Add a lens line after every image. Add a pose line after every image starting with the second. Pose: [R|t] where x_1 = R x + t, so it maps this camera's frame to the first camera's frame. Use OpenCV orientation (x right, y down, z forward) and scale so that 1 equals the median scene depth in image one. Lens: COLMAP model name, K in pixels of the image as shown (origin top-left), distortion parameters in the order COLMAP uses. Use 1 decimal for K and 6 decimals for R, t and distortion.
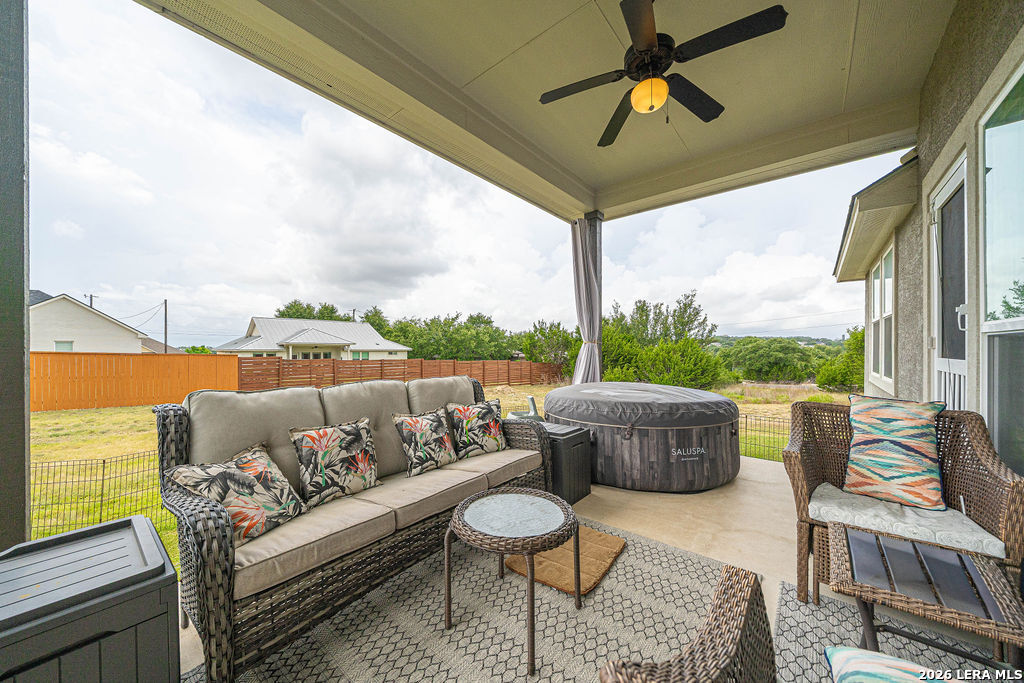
lens RADIAL K [[356.3, 0, 505.7], [0, 356.3, 354.7], [0, 0, 1]] dist [-0.001494, -0.000425]
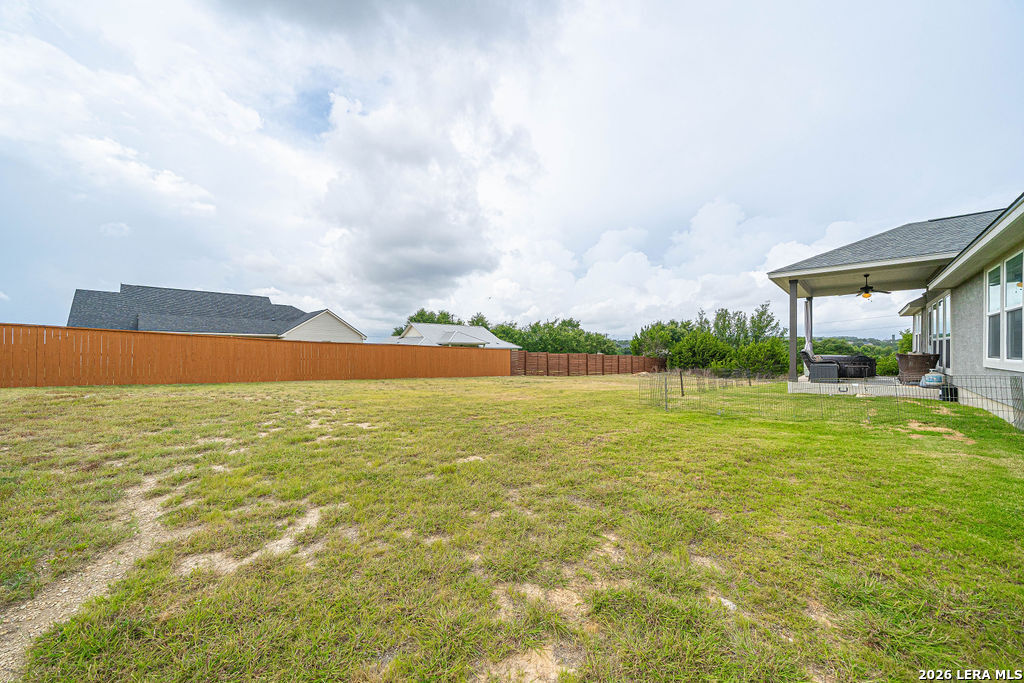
lens RADIAL K [[356.3, 0, 508.4], [0, 356.3, 349.8], [0, 0, 1]] dist [-0.001494, -0.000425]
pose [[0.997880, 0.002319, -0.065035, -0.199527], [-0.003172, 0.999910, -0.013028, 0.006062], [0.064999, 0.013207, 0.997798, -0.200732]]
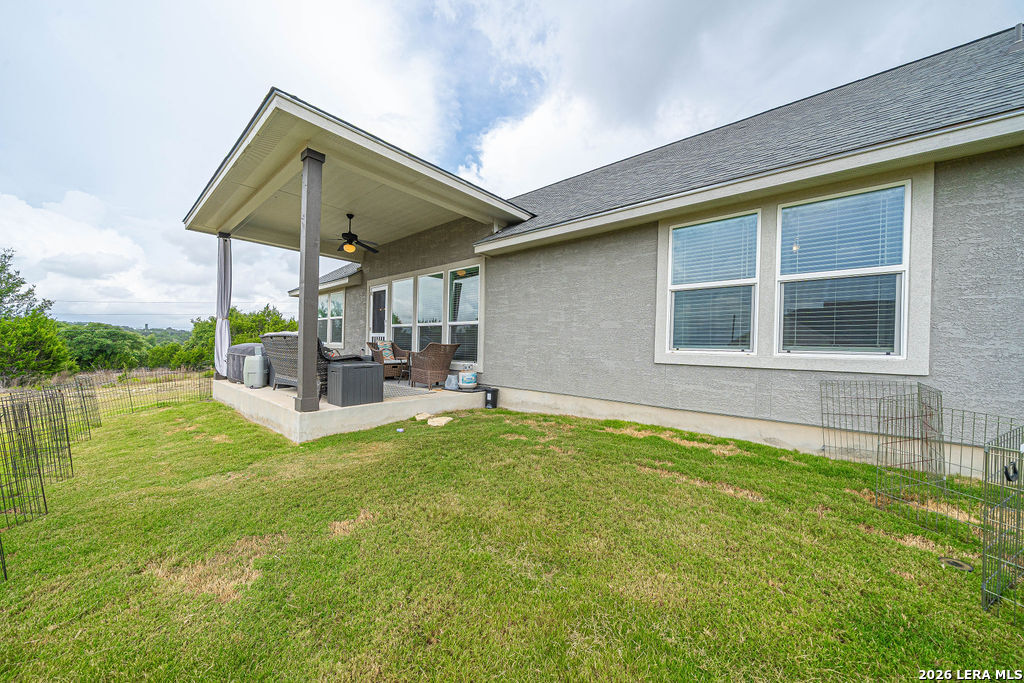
lens RADIAL K [[356.3, 0, 508.4], [0, 356.3, 345.3], [0, 0, 1]] dist [-0.001494, -0.000425]
pose [[0.012956, 0.005112, 0.999903, -0.124785], [-0.008613, 0.999950, -0.005001, 0.006476], [-0.999879, -0.008547, 0.012999, -0.020973]]
